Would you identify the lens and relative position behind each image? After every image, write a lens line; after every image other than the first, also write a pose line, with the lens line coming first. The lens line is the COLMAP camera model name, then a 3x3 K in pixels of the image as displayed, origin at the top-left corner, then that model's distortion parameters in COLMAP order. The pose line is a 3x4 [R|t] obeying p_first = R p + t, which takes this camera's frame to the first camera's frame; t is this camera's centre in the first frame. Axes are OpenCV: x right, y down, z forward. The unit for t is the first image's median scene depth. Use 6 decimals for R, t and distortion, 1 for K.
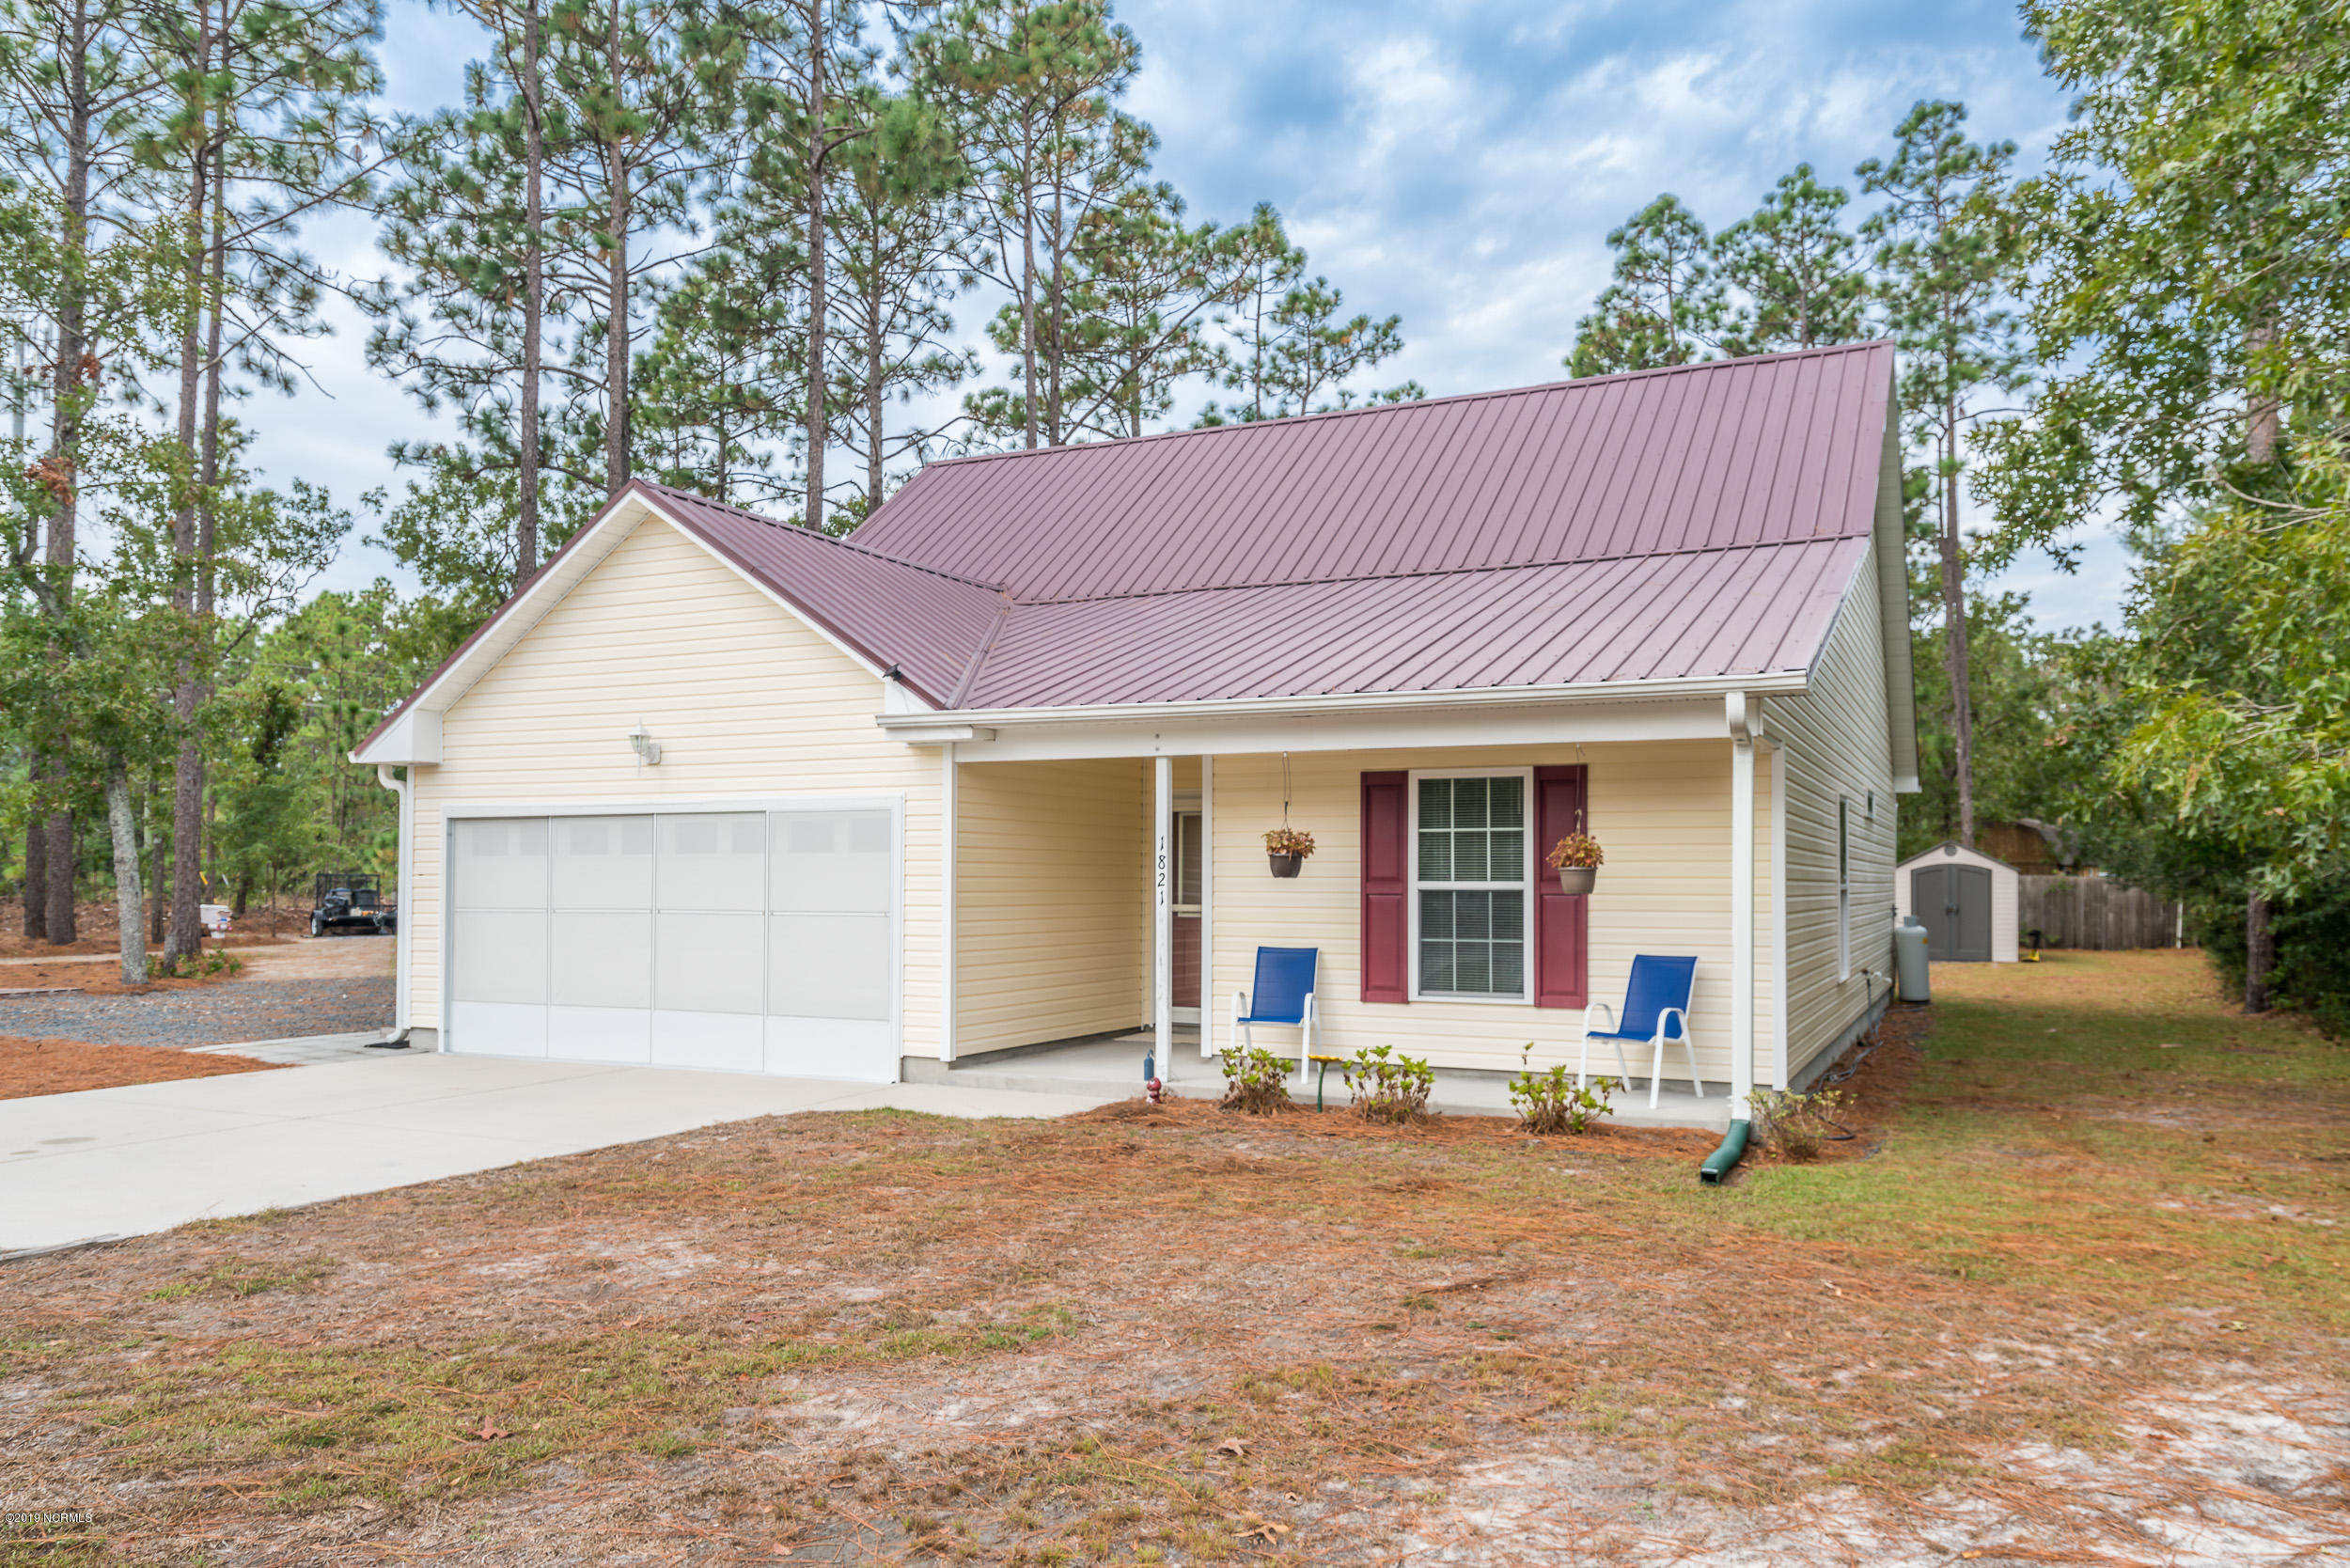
lens RADIAL K [[1636.5, 0, 1183.1], [0, 1636.5, 853.0], [0, 0, 1]] dist [0.001050, 0.000190]
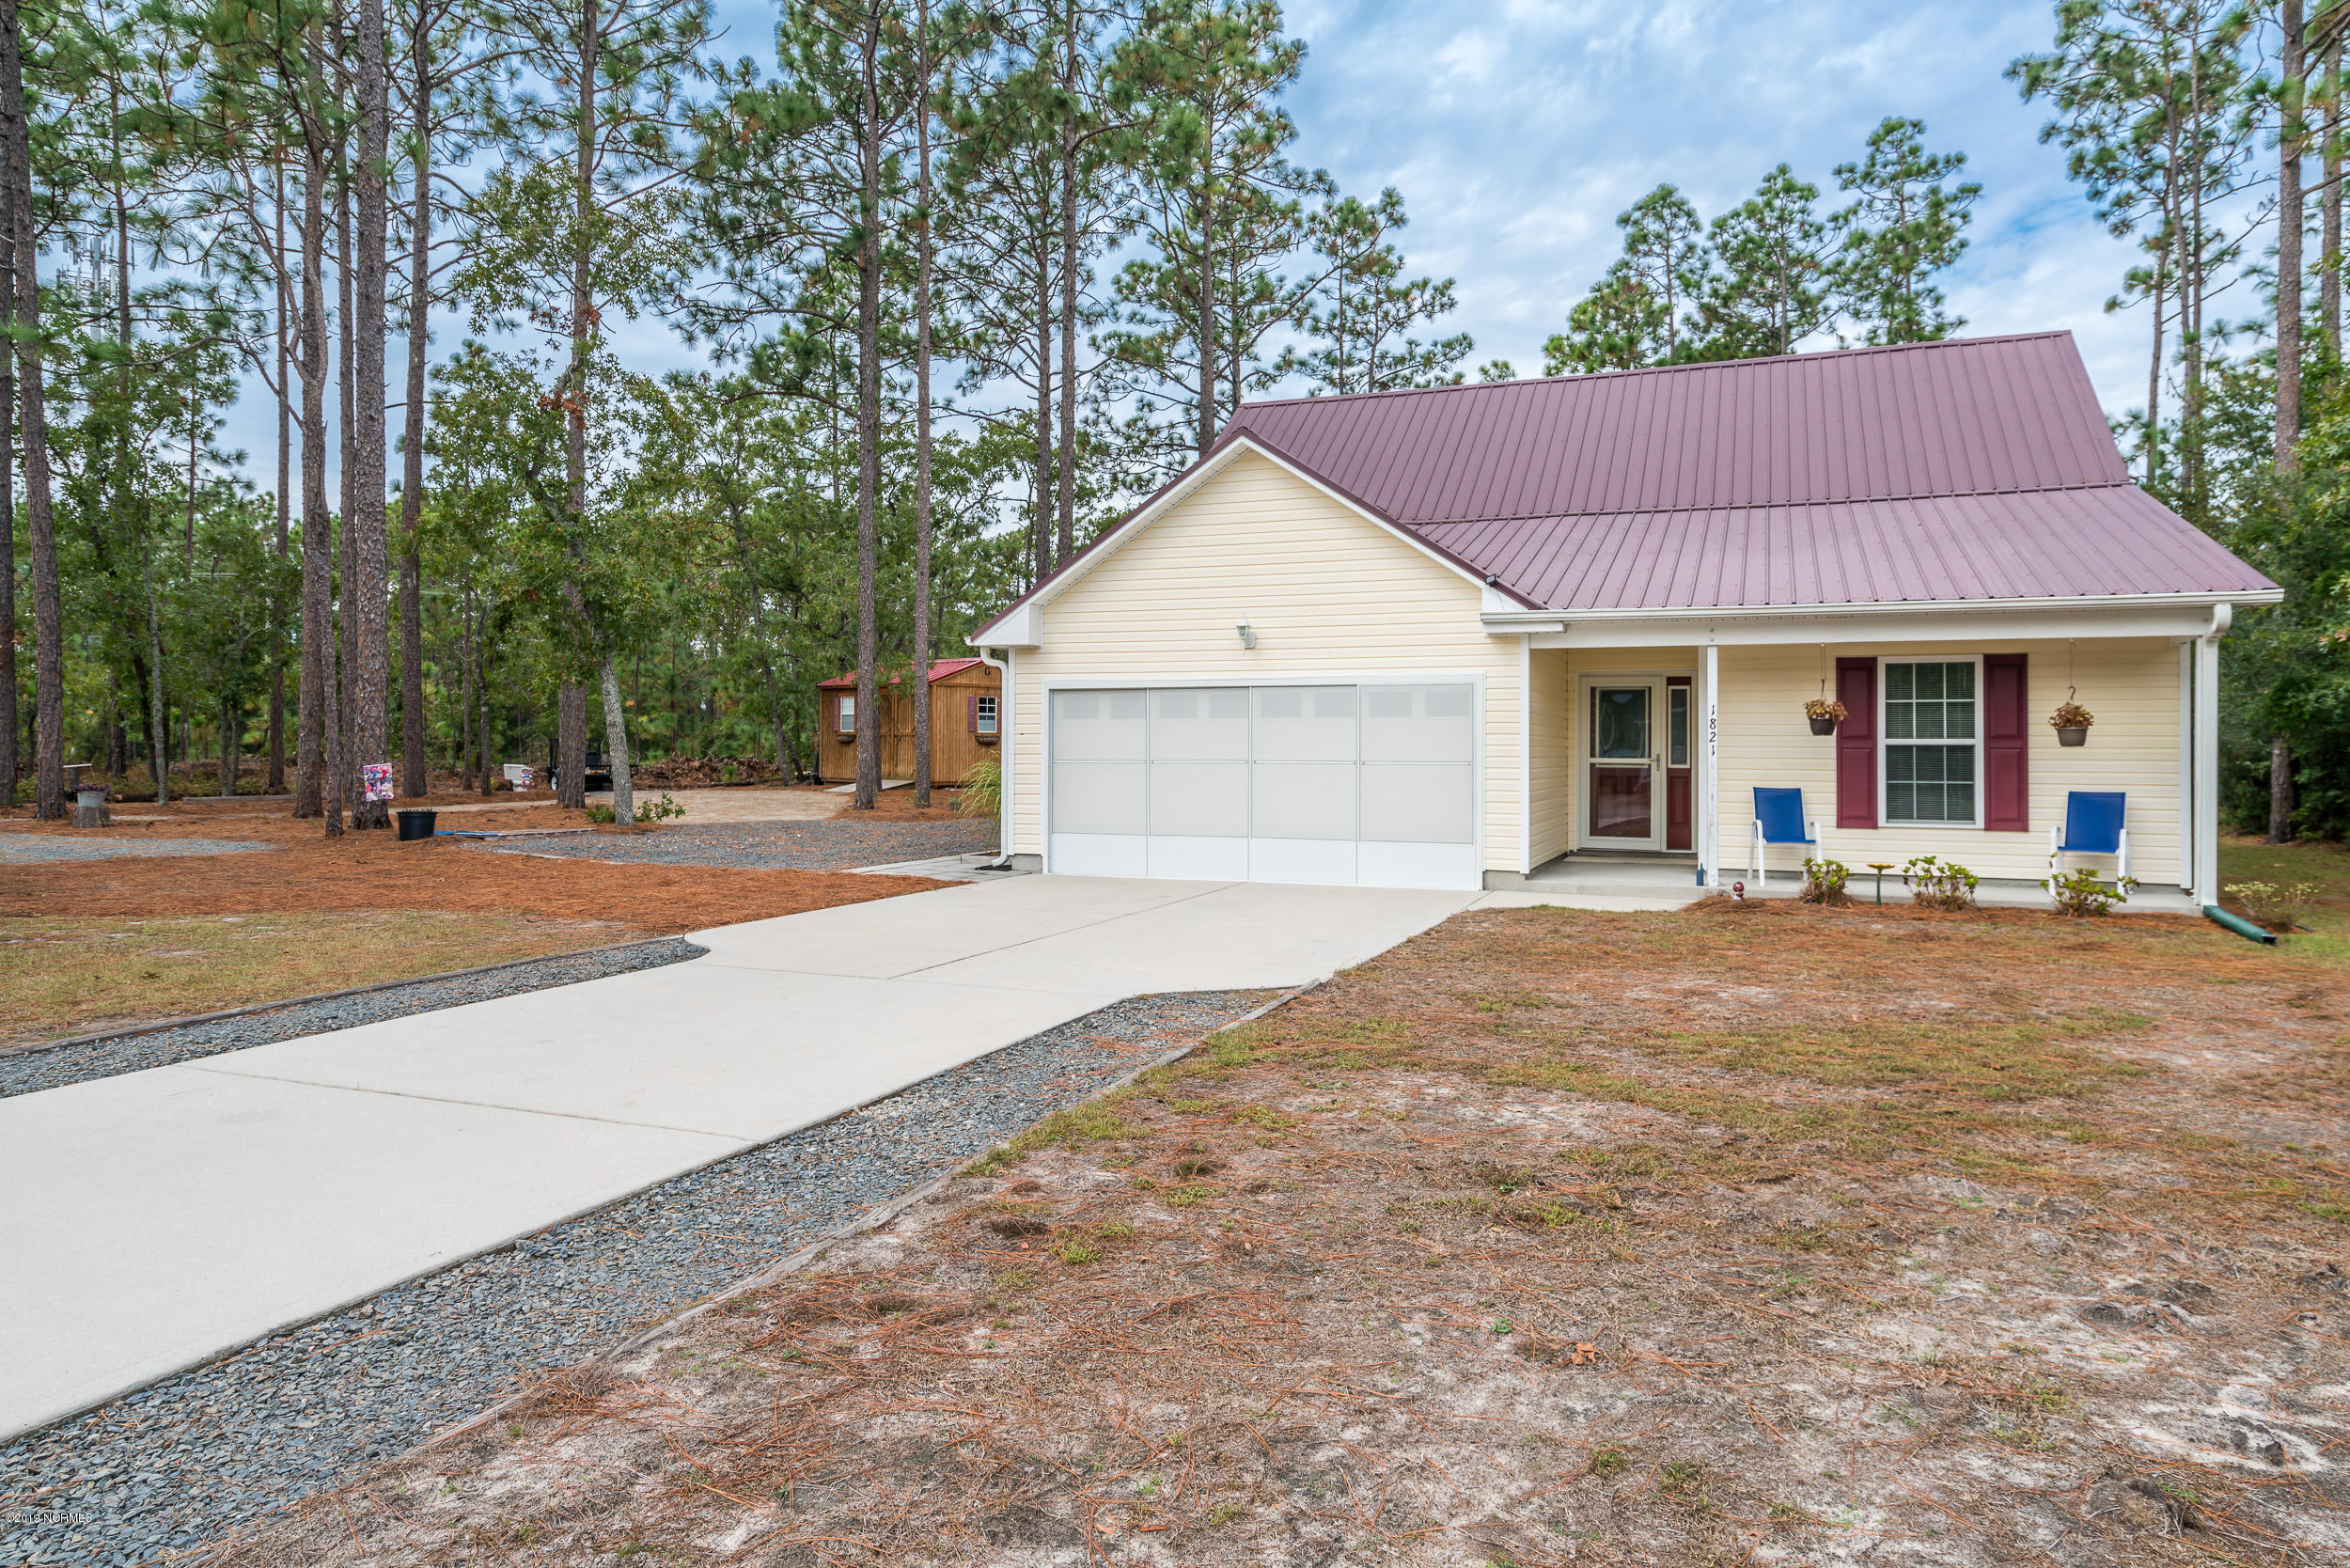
lens RADIAL K [[1402.4, 0, 1204.0], [0, 1402.4, 740.1], [0, 0, 1]] dist [-0.000091, 0.003081]
pose [[0.997610, 0.001310, 0.069078, -0.283067], [-0.002186, 0.999918, 0.012607, 0.002774], [-0.069056, -0.012728, 0.997532, -0.067184]]
